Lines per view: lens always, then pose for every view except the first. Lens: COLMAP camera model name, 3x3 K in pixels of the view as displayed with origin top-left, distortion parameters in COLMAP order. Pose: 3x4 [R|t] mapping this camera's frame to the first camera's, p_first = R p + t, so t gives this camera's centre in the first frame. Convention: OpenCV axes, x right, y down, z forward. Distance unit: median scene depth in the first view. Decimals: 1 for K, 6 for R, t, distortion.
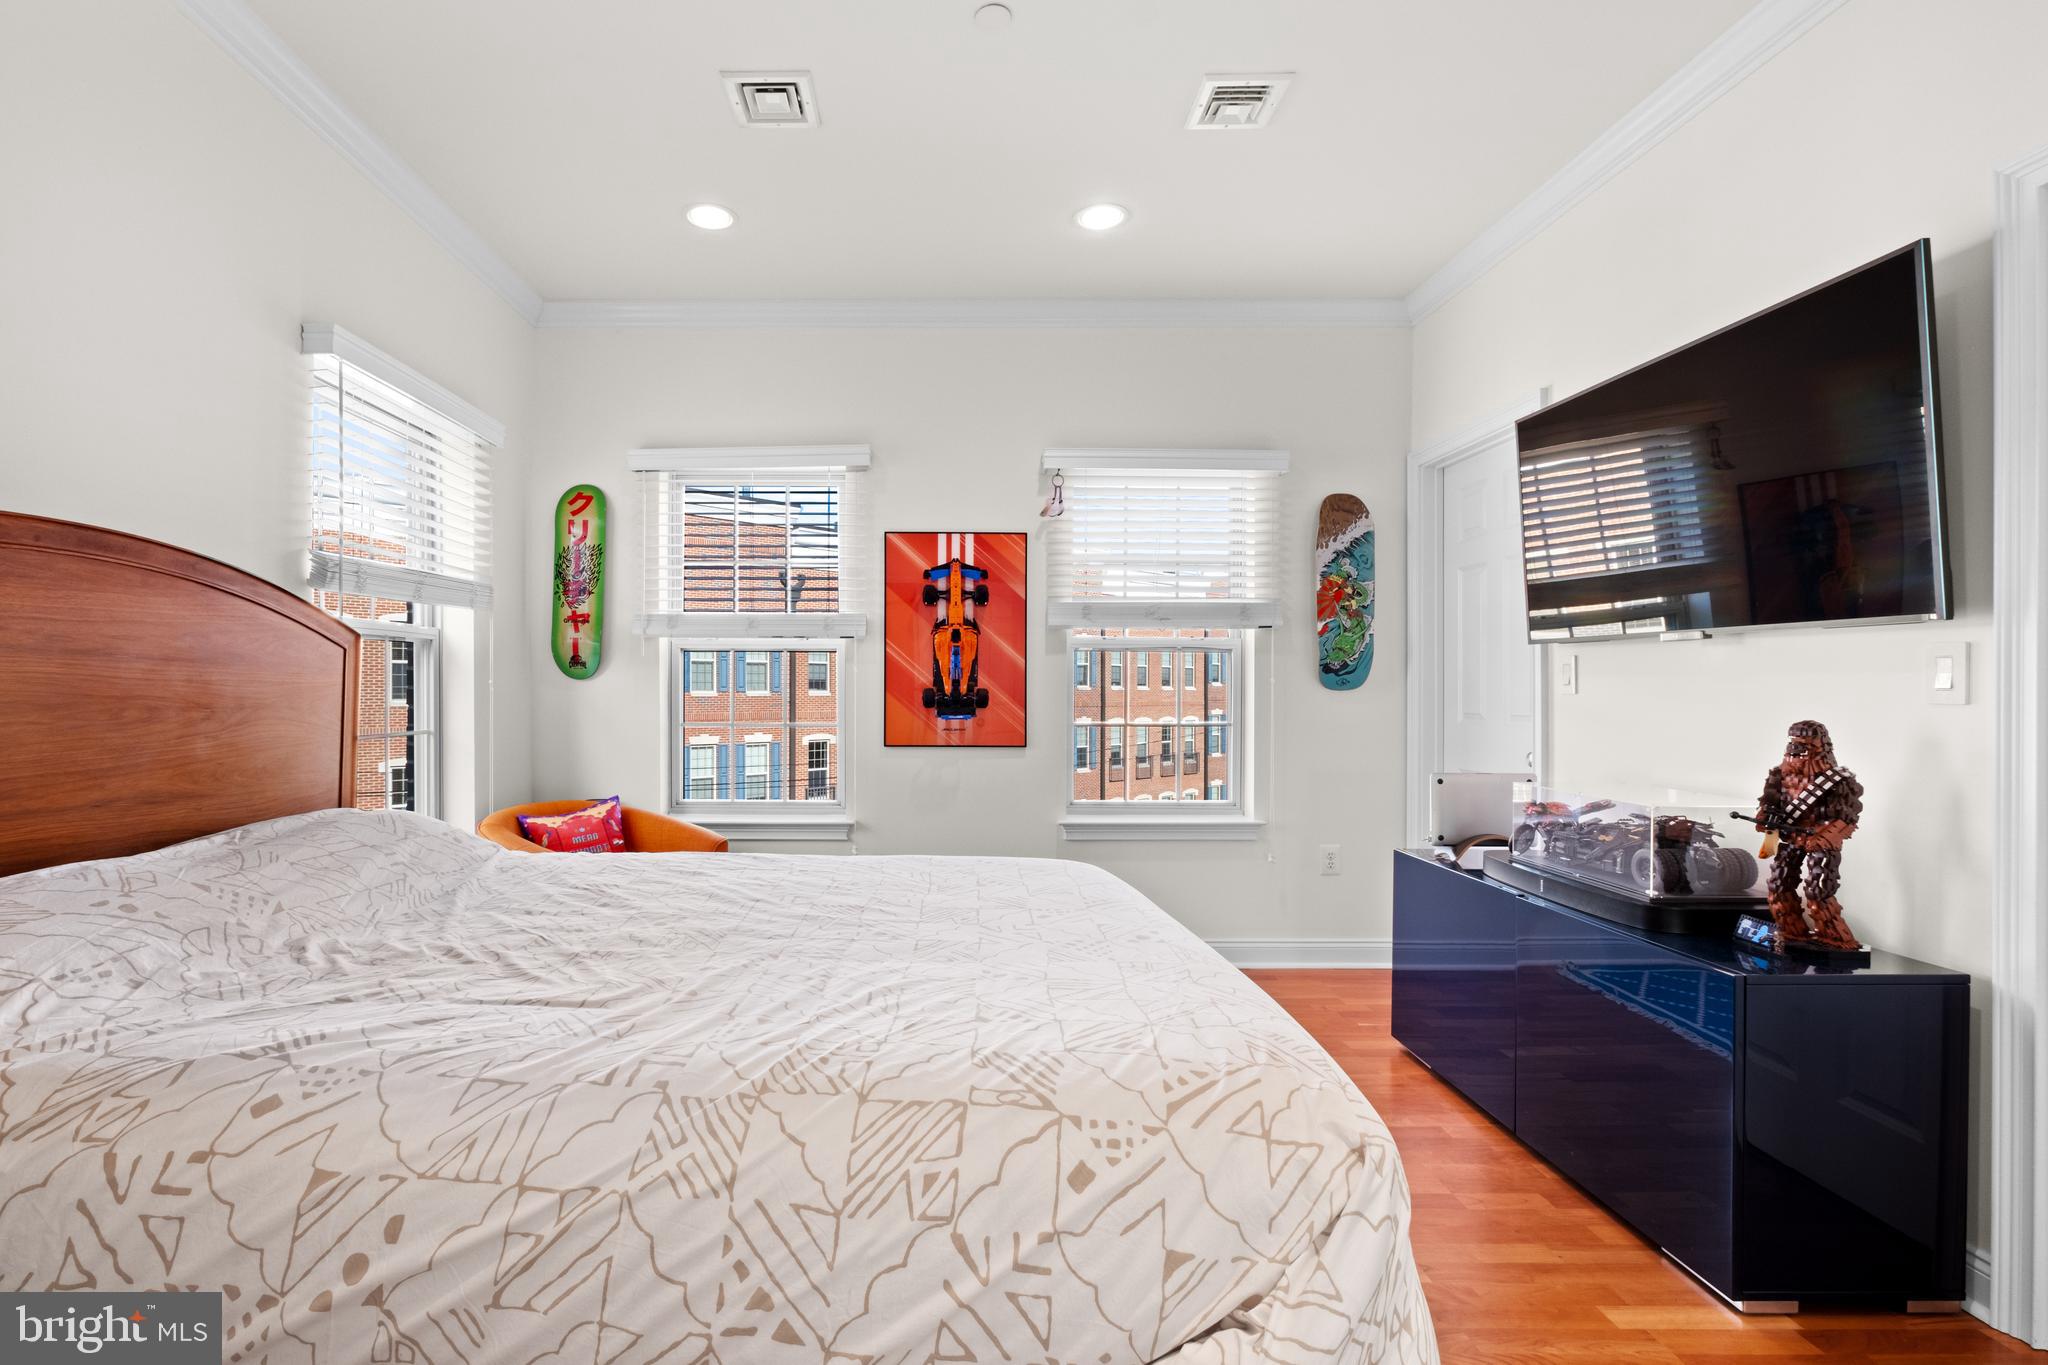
lens RADIAL K [[938.1, 0, 1021.5], [0, 938.1, 694.9], [0, 0, 1]] dist [-0.005410, -0.000544]
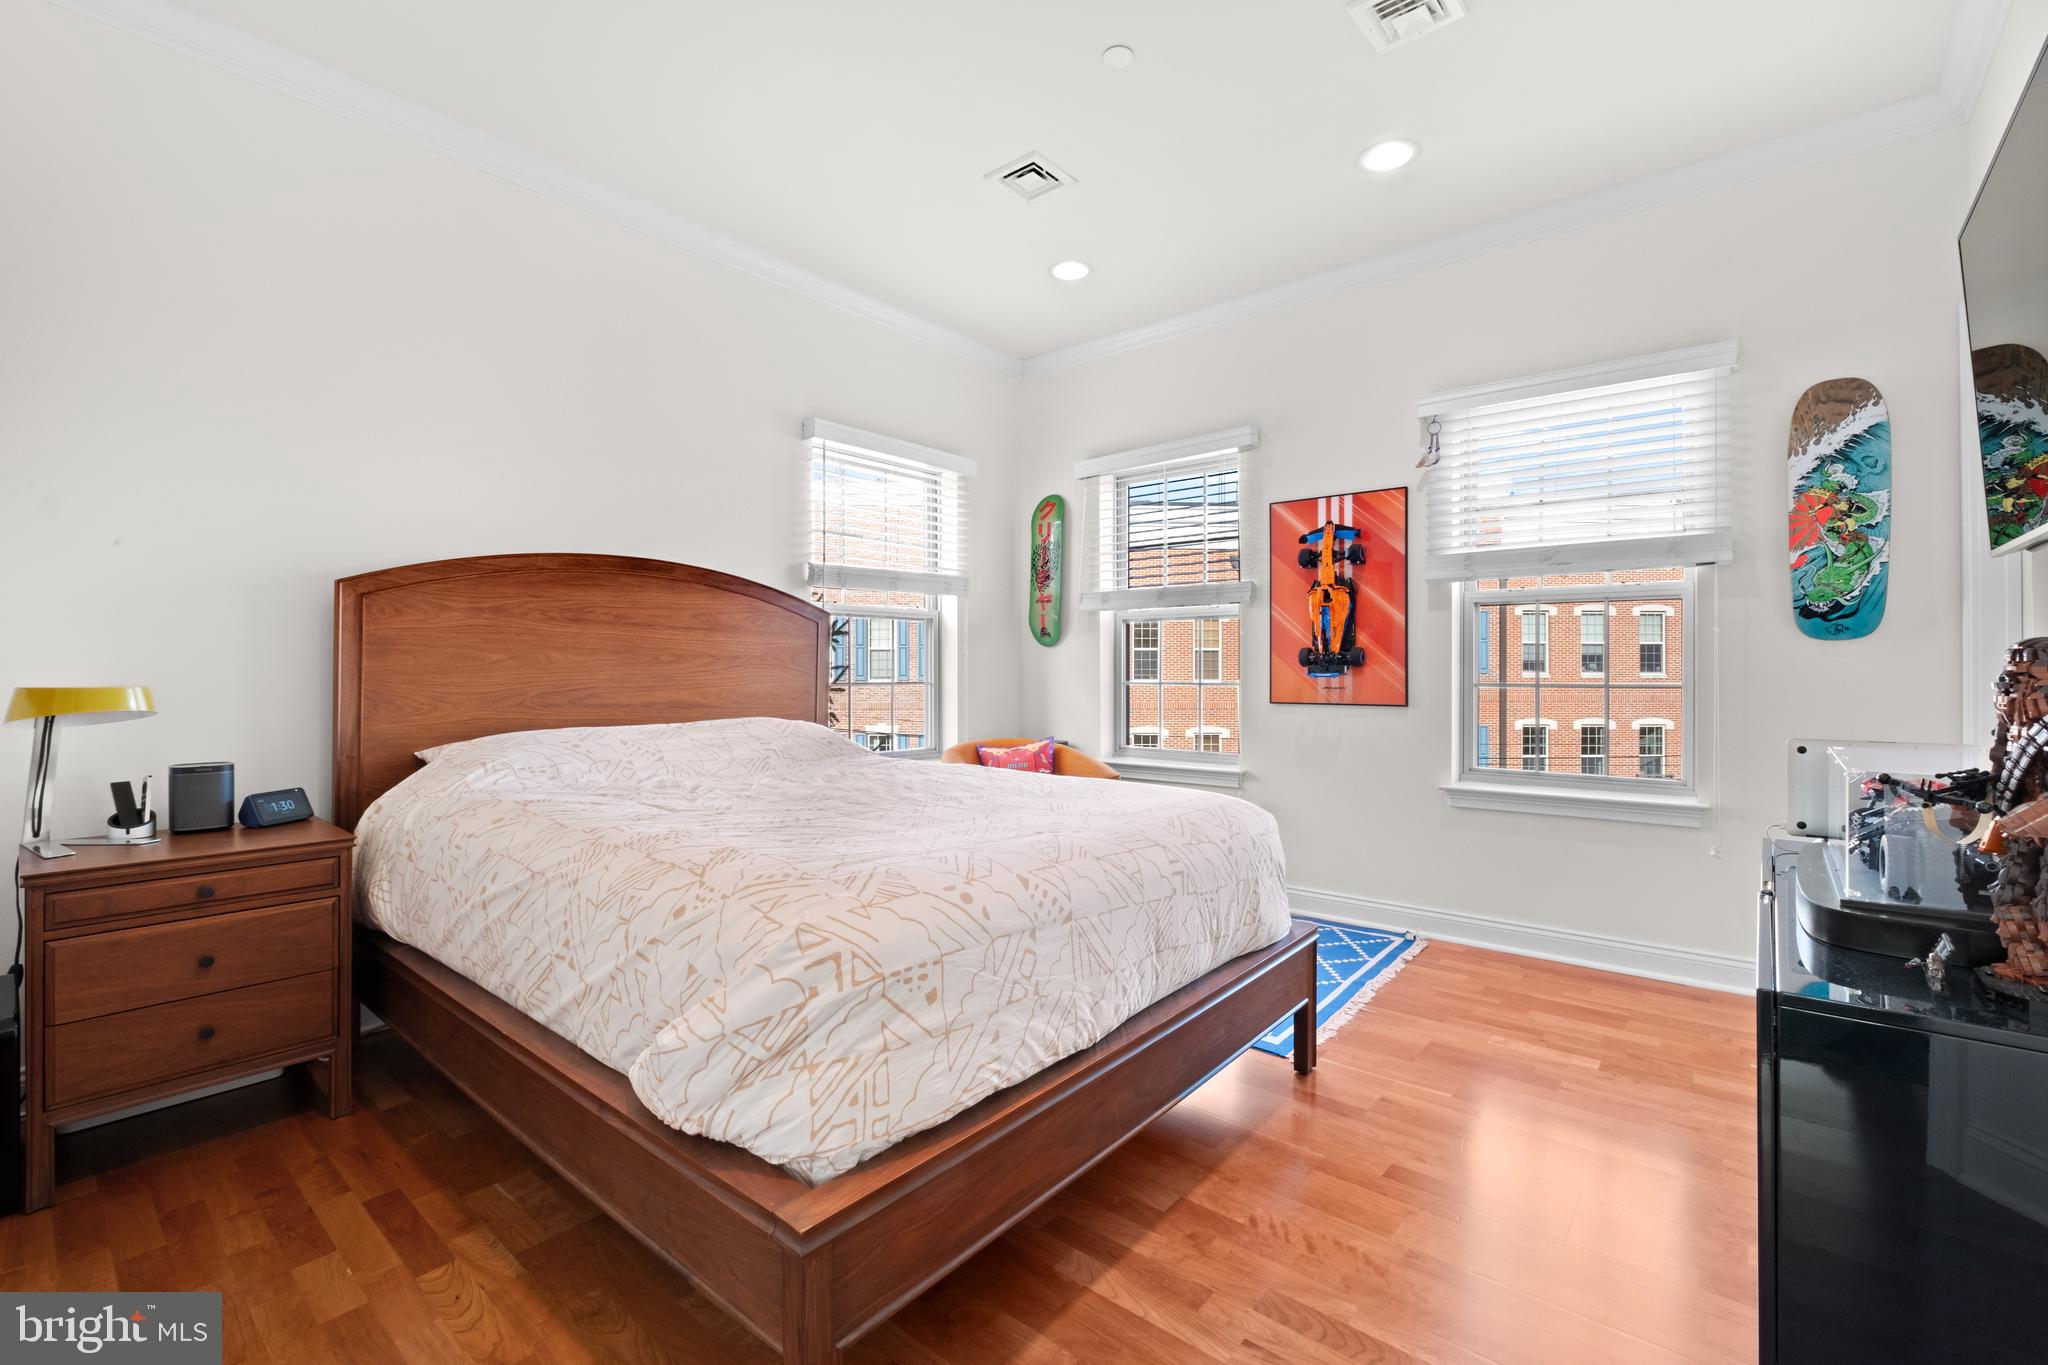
lens RADIAL K [[886.0, 0, 1027.0], [0, 886.0, 667.8], [0, 0, 1]] dist [-0.004935, -0.000224]
pose [[0.771296, -0.004922, -0.636457, 0.290516], [0.000463, 0.999974, -0.007172, 0.021859], [0.636476, 0.005237, 0.771278, 0.042911]]
